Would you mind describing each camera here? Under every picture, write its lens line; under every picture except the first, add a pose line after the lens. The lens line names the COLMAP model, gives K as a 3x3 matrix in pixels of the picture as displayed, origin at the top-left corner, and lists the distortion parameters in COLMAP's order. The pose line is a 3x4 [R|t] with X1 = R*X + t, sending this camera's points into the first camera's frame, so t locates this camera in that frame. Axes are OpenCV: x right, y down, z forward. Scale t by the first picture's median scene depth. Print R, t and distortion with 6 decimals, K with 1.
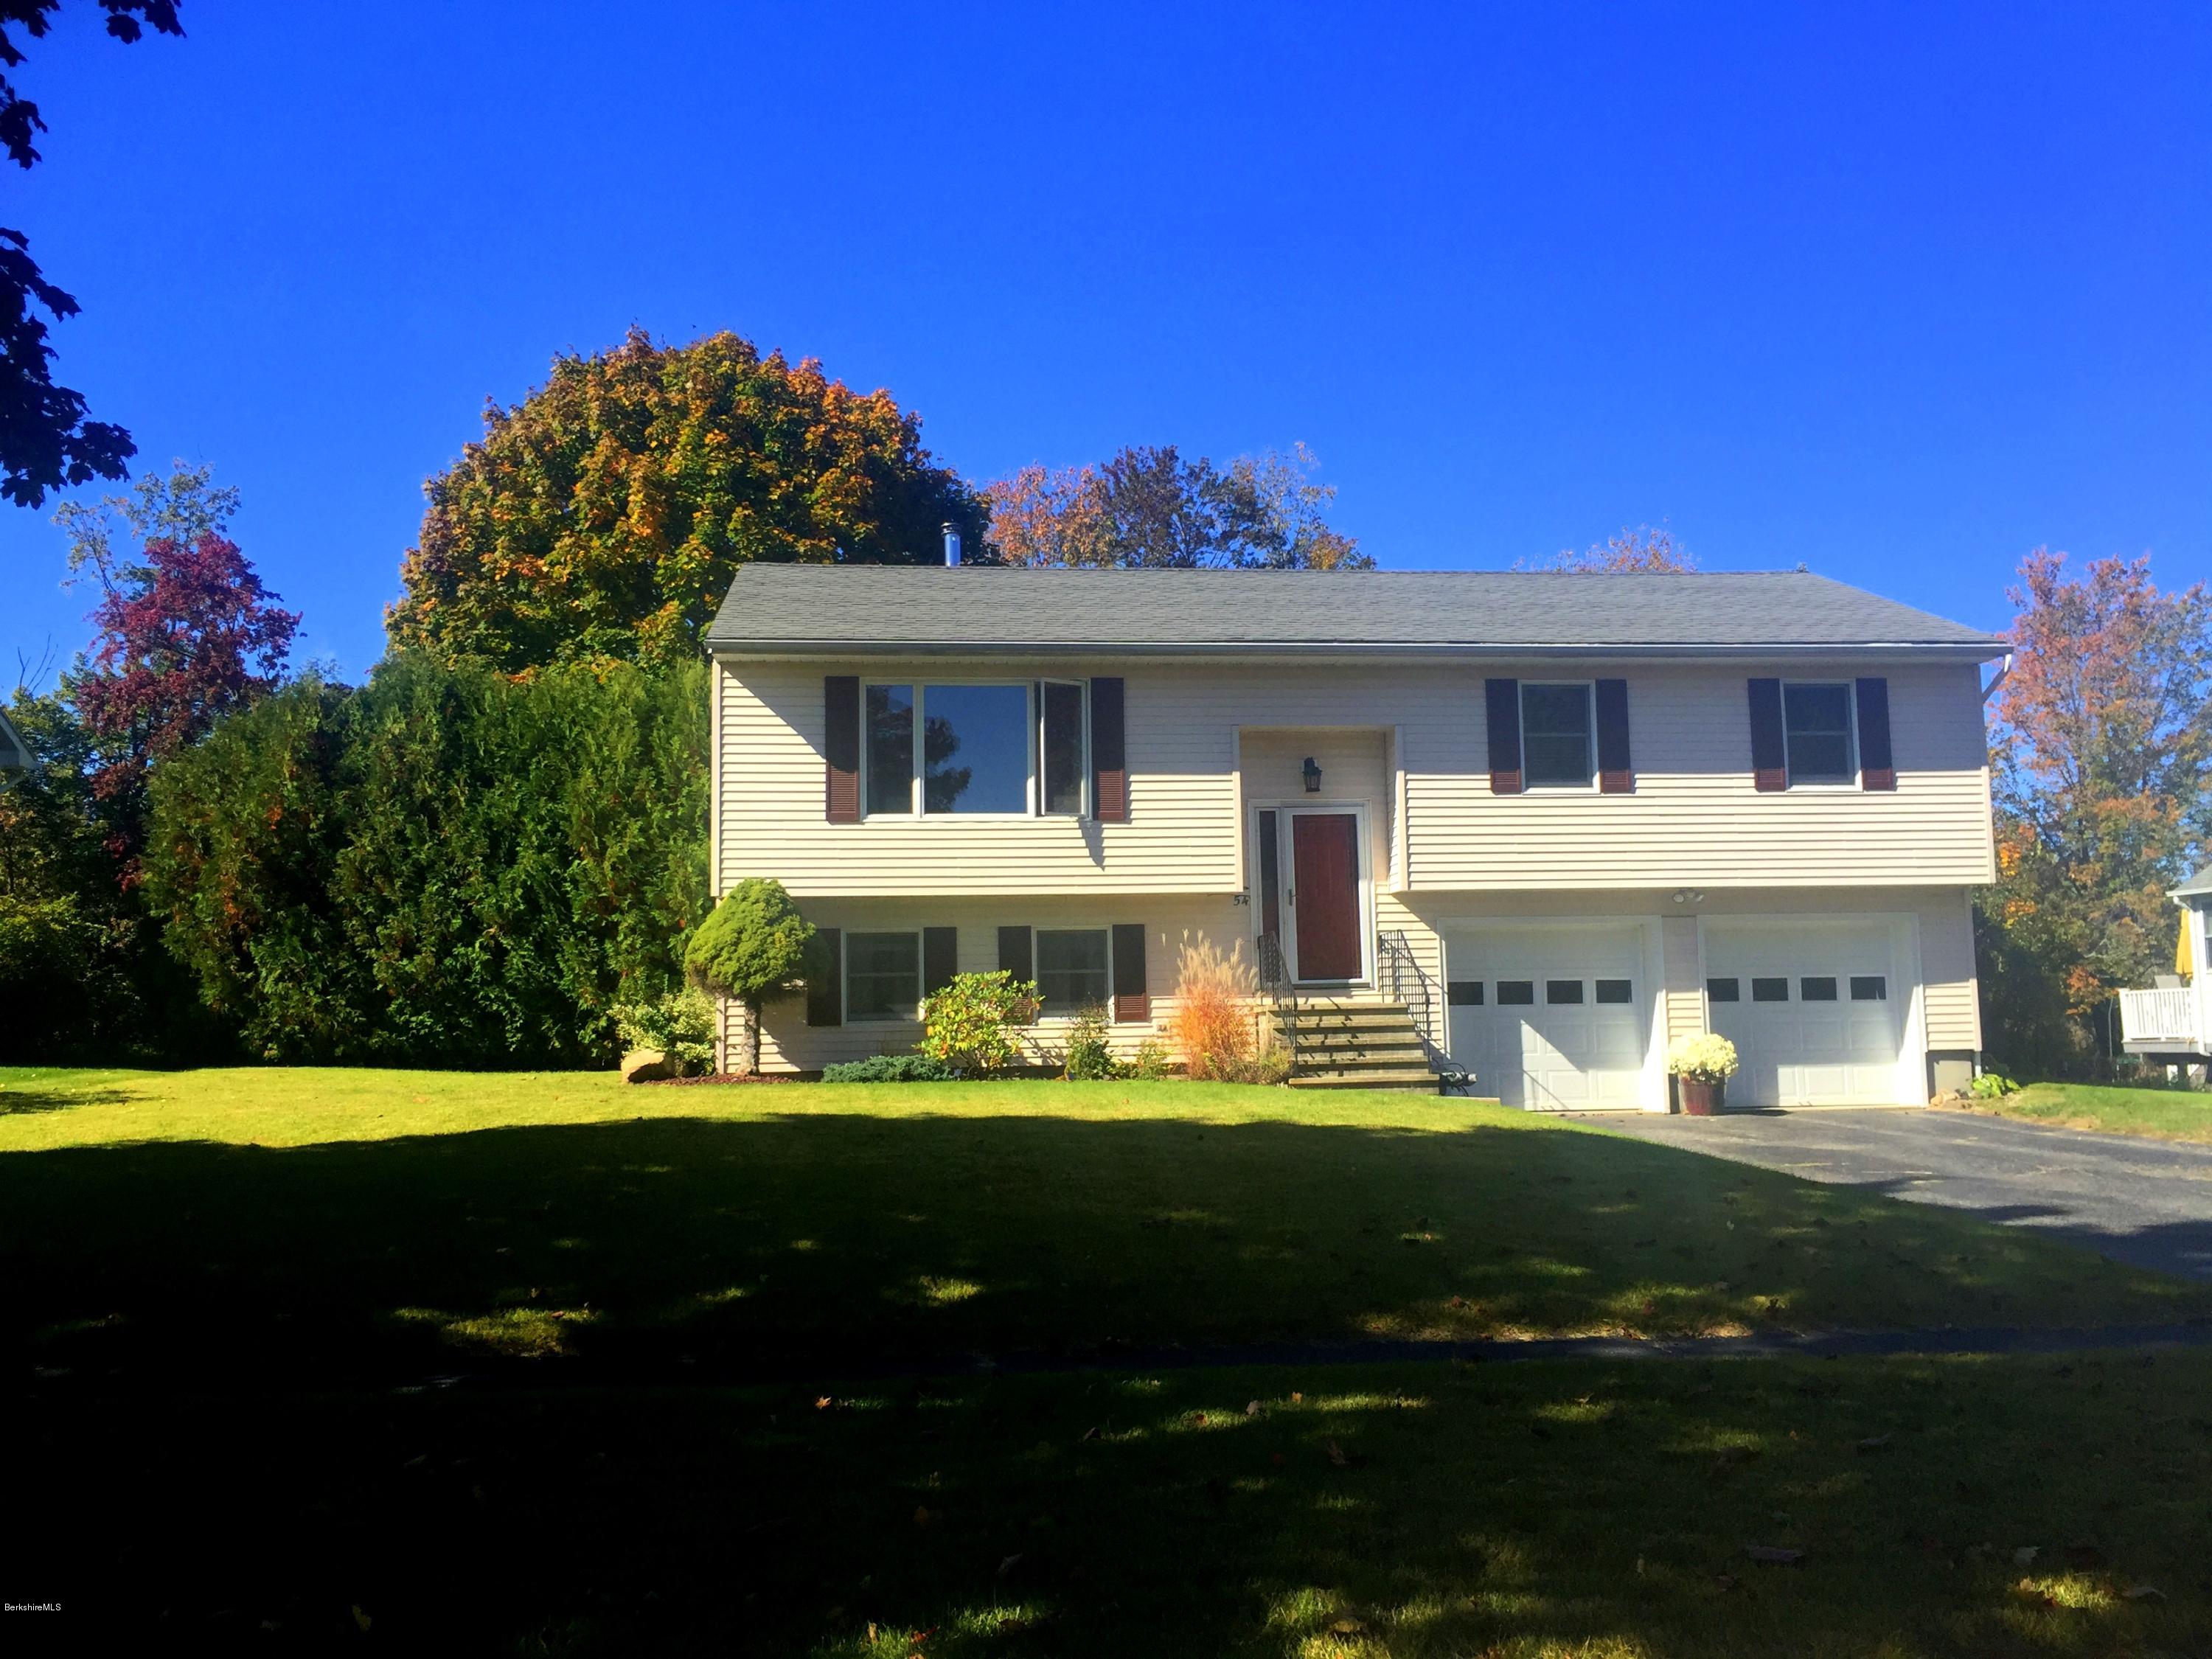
lens RADIAL K [[1922.3, 0, 1111.4], [0, 1922.3, 828.2], [0, 0, 1]] dist [0.069111, -0.085908]
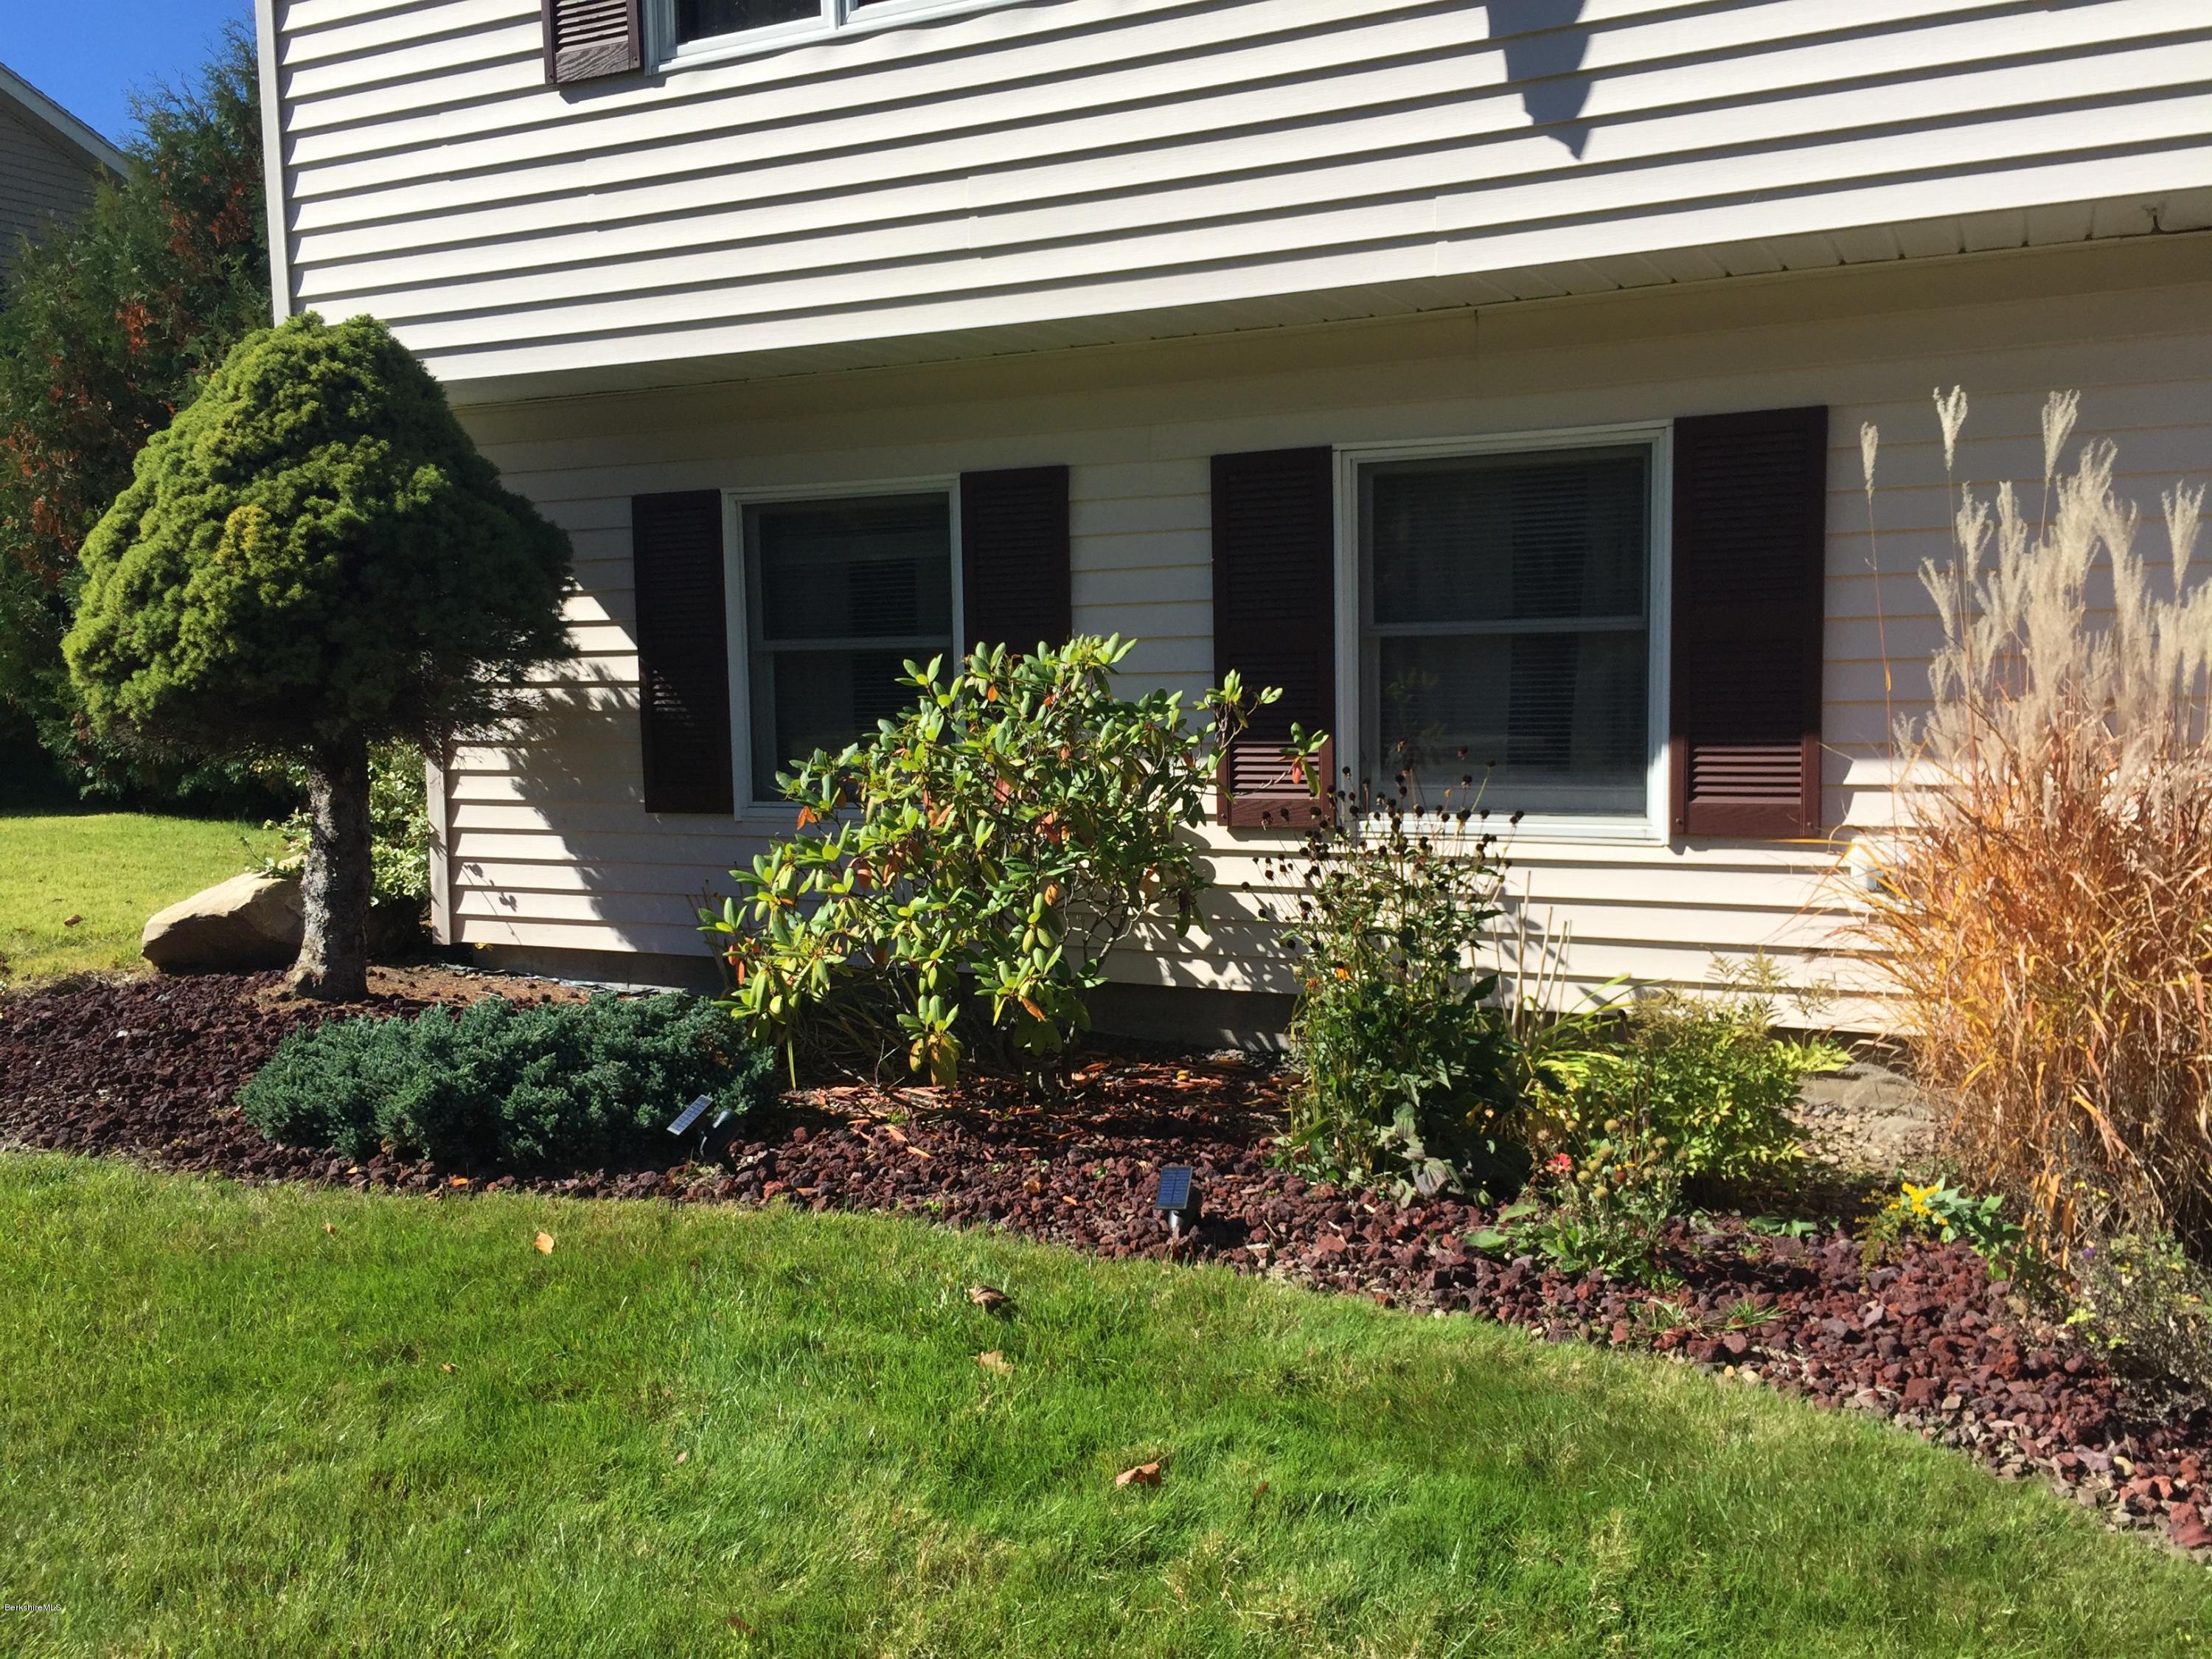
lens RADIAL K [[1922.3, 0, 1111.4], [0, 1922.3, 828.2], [0, 0, 1]] dist [0.069111, -0.085908]
pose [[0.837002, 0.050761, -0.544840, 0.070707], [0.061902, 0.980513, 0.186446, 0.050035], [0.543687, -0.189783, 0.817549, 0.756323]]
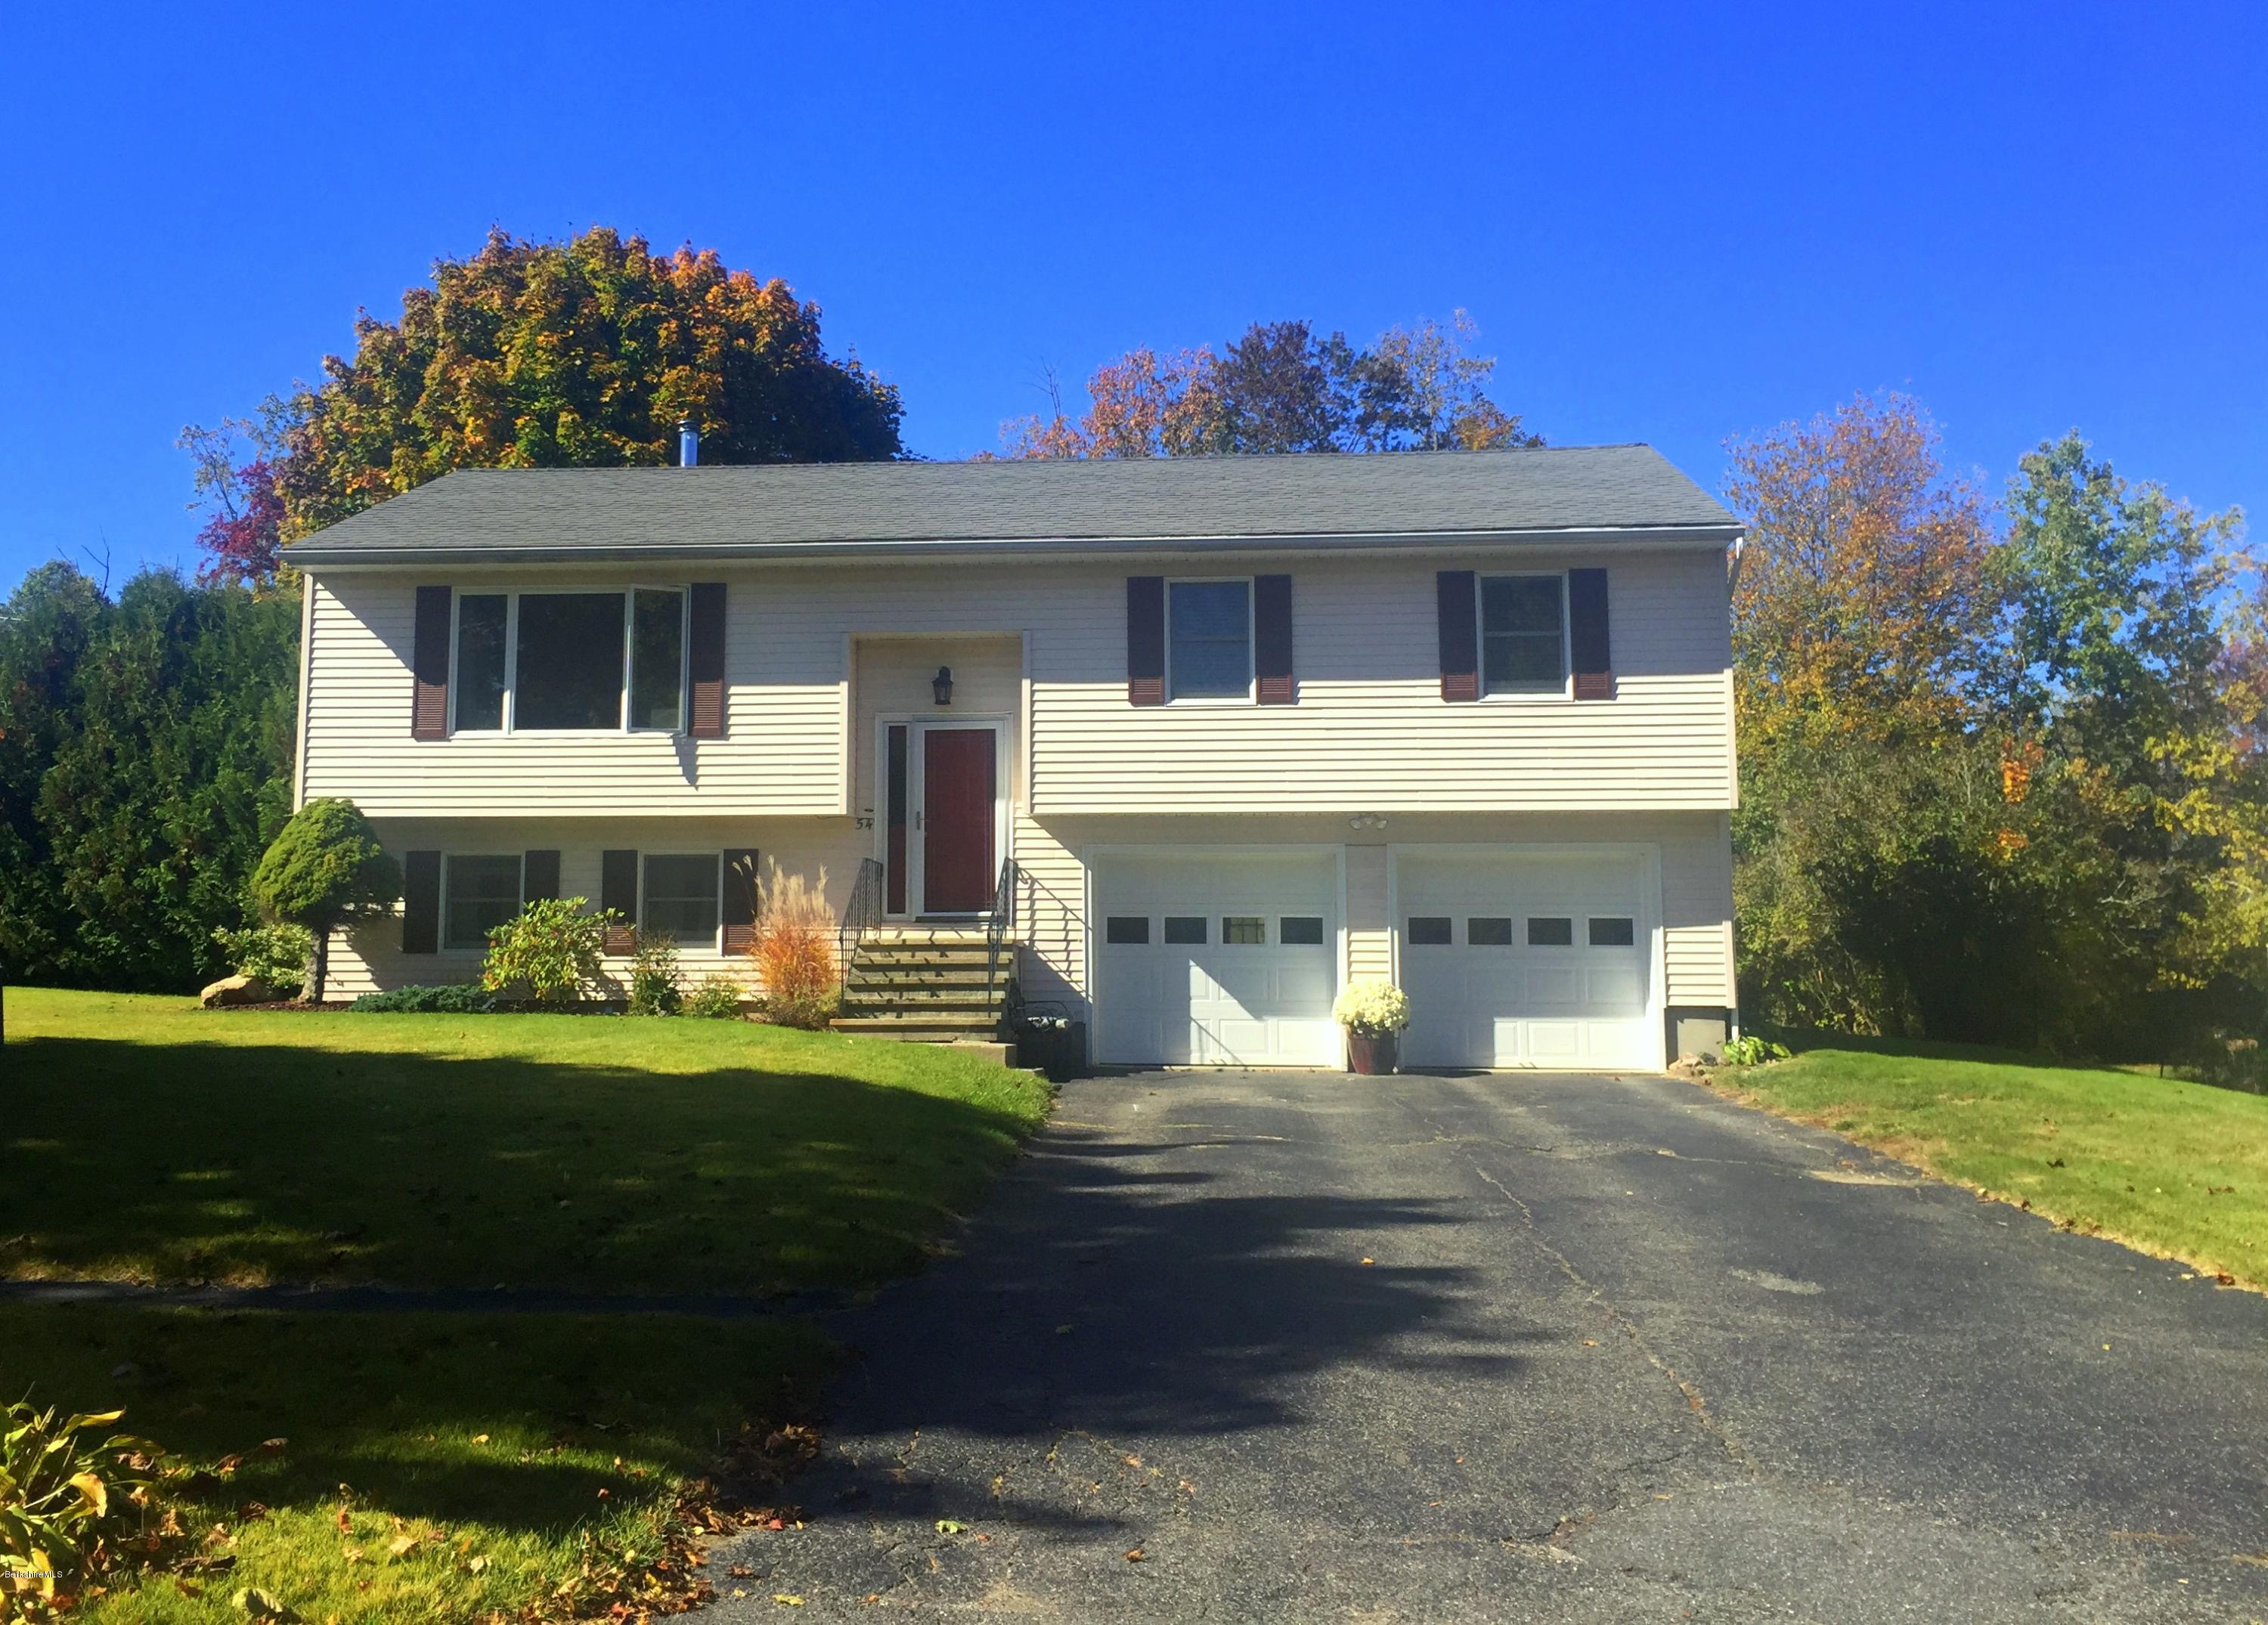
lens RADIAL K [[2136.9, 0, 1056.2], [0, 2136.9, 697.9], [0, 0, 1]] dist [0.047841, -0.000667]
pose [[0.976974, -0.006505, -0.213260, 0.370692], [0.001348, 0.999703, -0.024318, 0.002563], [0.213355, 0.023471, 0.976693, 0.026959]]
